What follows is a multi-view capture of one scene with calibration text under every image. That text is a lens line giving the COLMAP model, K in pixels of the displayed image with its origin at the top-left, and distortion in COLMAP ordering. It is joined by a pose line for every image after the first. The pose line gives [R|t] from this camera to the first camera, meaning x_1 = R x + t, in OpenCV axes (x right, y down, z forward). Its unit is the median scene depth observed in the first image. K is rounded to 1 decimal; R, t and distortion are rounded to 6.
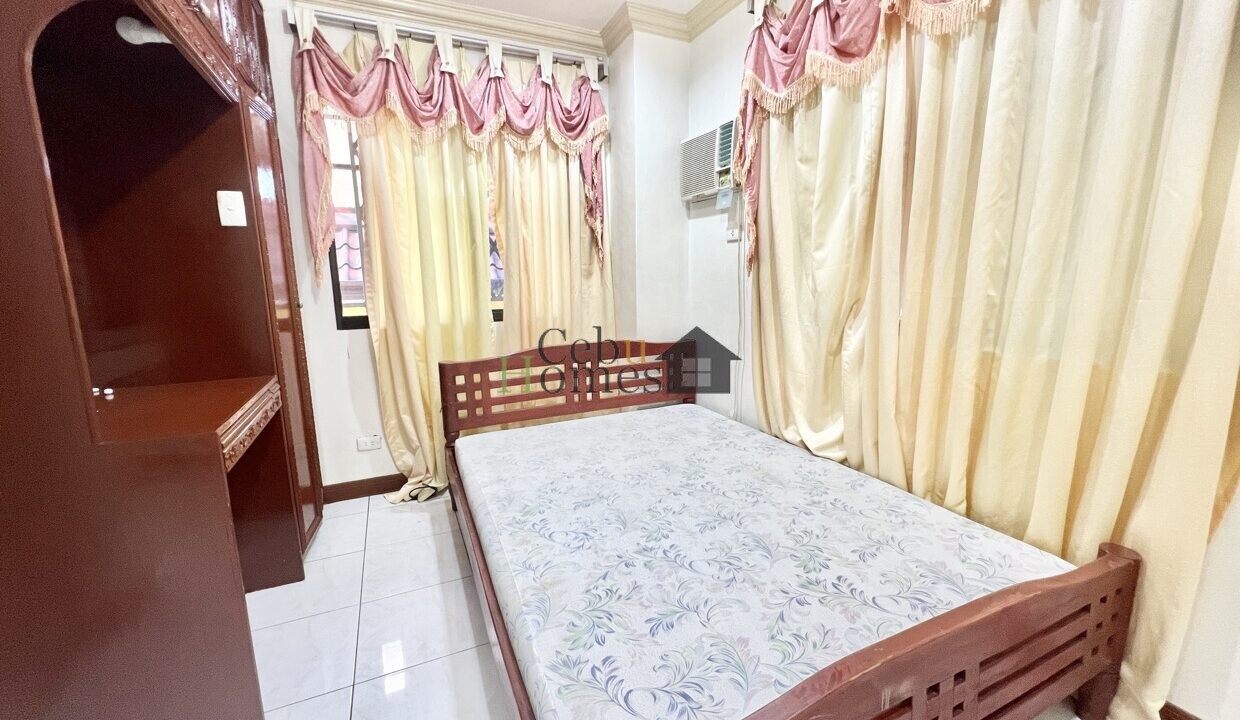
lens RADIAL K [[494.6, 0, 613.1], [0, 494.6, 361.9], [0, 0, 1]] dist [-0.002213, 0.000082]
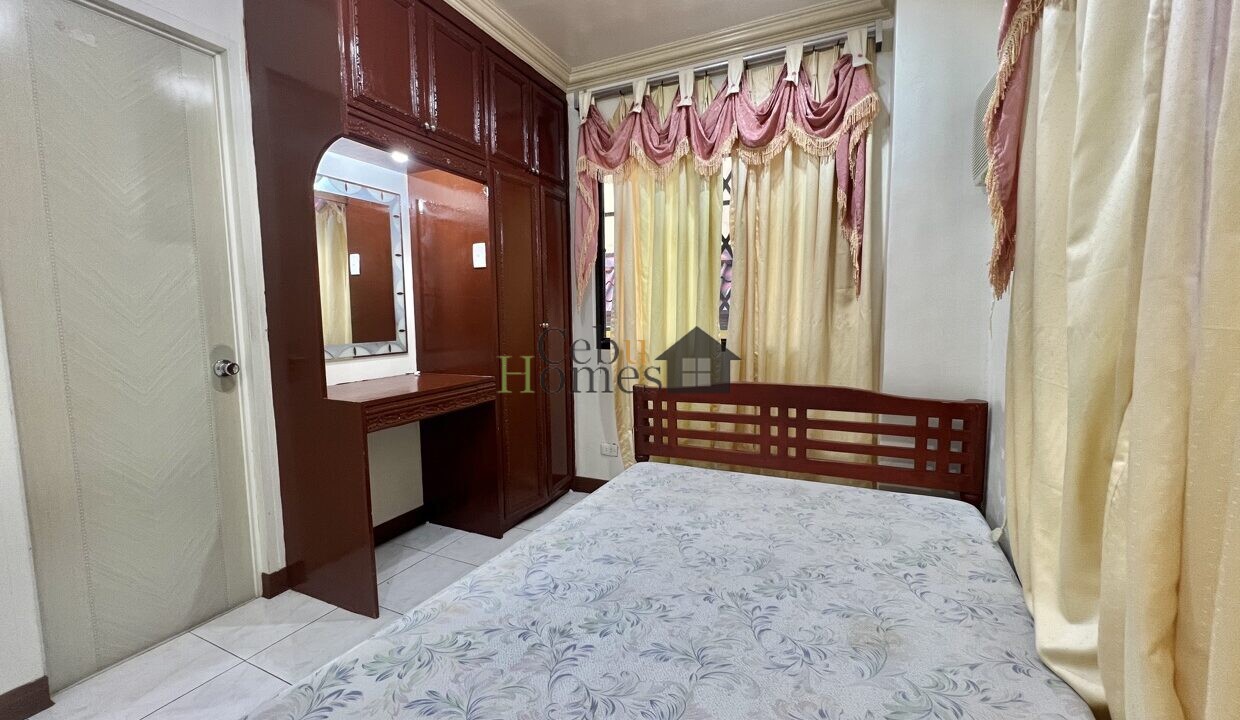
lens RADIAL K [[494.6, 0, 614.8], [0, 494.6, 357.5], [0, 0, 1]] dist [-0.002213, 0.000082]
pose [[0.637658, 0.076538, -0.766508, 0.401967], [-0.131194, 0.991305, -0.010156, -0.038504], [0.759066, 0.107038, 0.642154, 0.285559]]
